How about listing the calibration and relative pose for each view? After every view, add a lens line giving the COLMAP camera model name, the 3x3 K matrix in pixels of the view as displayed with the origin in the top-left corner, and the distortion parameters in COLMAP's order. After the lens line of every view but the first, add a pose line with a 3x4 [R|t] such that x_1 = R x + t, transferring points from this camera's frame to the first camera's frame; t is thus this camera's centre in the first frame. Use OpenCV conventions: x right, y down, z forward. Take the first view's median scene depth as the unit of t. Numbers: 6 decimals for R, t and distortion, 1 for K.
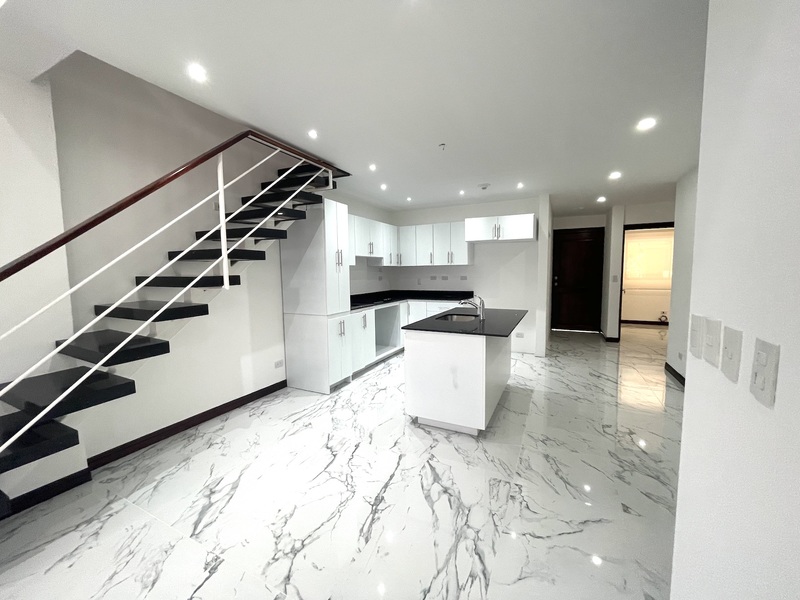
lens RADIAL K [[322.2, 0, 401.0], [0, 322.2, 297.8], [0, 0, 1]] dist [-0.003103, 0.000378]
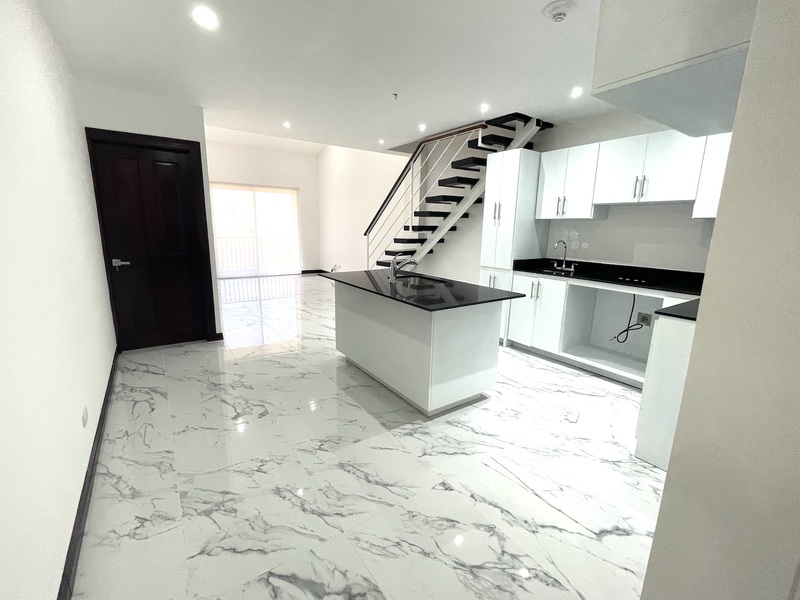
lens RADIAL K [[355.0, 0, 398.8], [0, 355.0, 300.1], [0, 0, 1]] dist [-0.001143, 0.000052]
pose [[-0.482745, 0.177960, -0.857489, 0.852037], [-0.088919, 0.964116, 0.250149, -0.098642], [0.871235, 0.197005, -0.449598, 1.174782]]
